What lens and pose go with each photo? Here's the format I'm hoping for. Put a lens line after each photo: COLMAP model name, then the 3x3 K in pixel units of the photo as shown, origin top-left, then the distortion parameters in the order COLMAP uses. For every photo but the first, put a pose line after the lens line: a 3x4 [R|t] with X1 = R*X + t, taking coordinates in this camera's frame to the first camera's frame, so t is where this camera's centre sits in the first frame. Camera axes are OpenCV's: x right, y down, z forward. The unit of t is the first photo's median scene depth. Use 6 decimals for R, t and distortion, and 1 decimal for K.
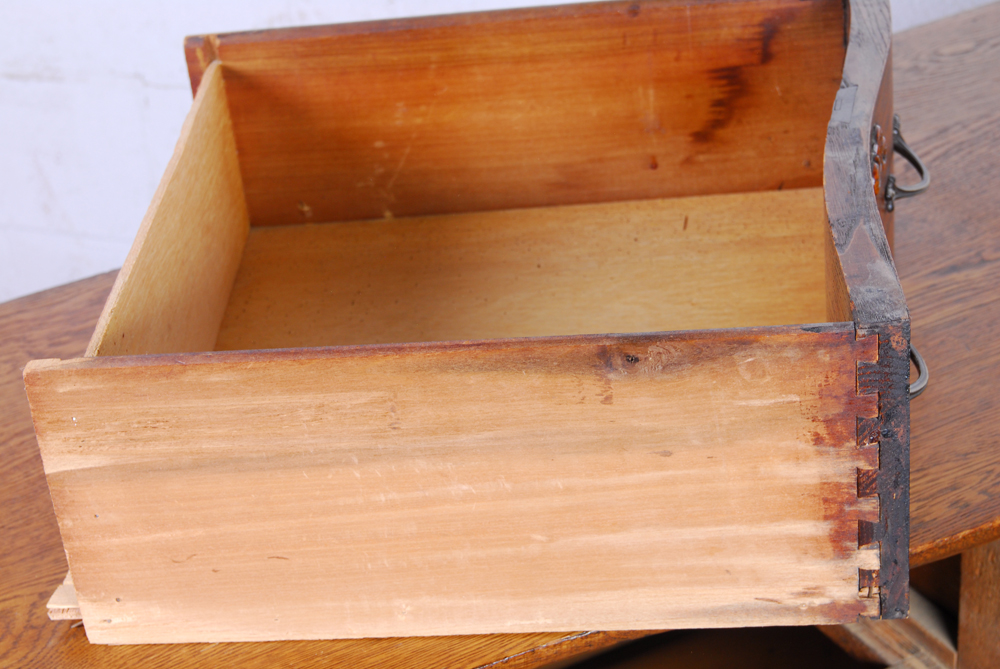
lens RADIAL K [[1917.5, 0, 498.9], [0, 1917.5, 334.4], [0, 0, 1]] dist [-0.020253, 0.000000]
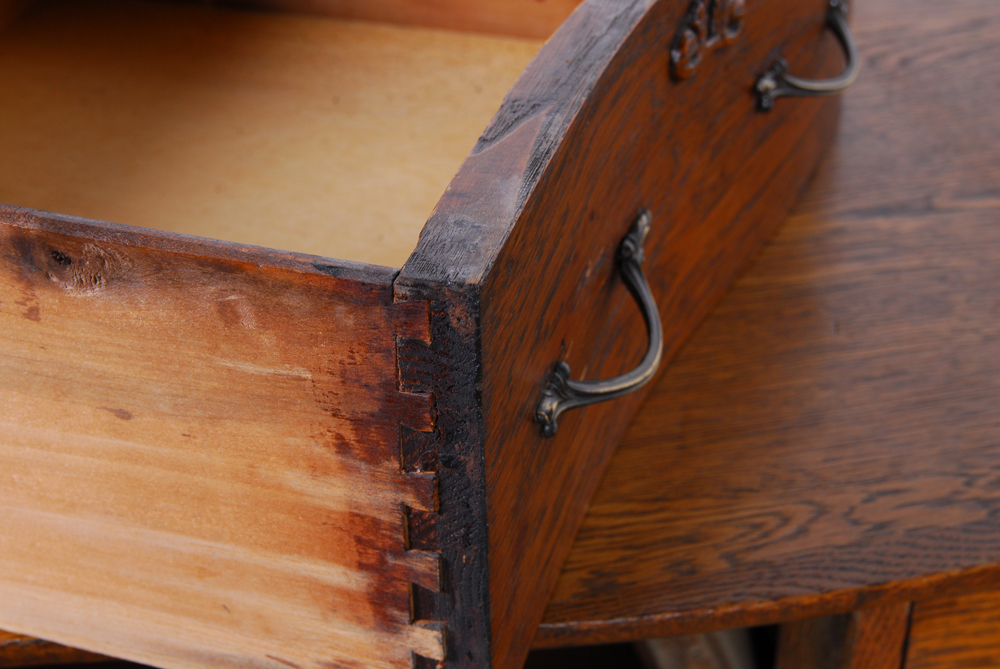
lens RADIAL K [[1827.8, 0, 498.4], [0, 1827.8, 334.2], [0, 0, 1]] dist [-0.042079, 0.000000]
pose [[0.967986, 0.201973, -0.149030, 0.290375], [-0.186460, 0.976088, 0.111737, -0.053669], [0.168034, -0.080372, 0.982499, 0.432074]]
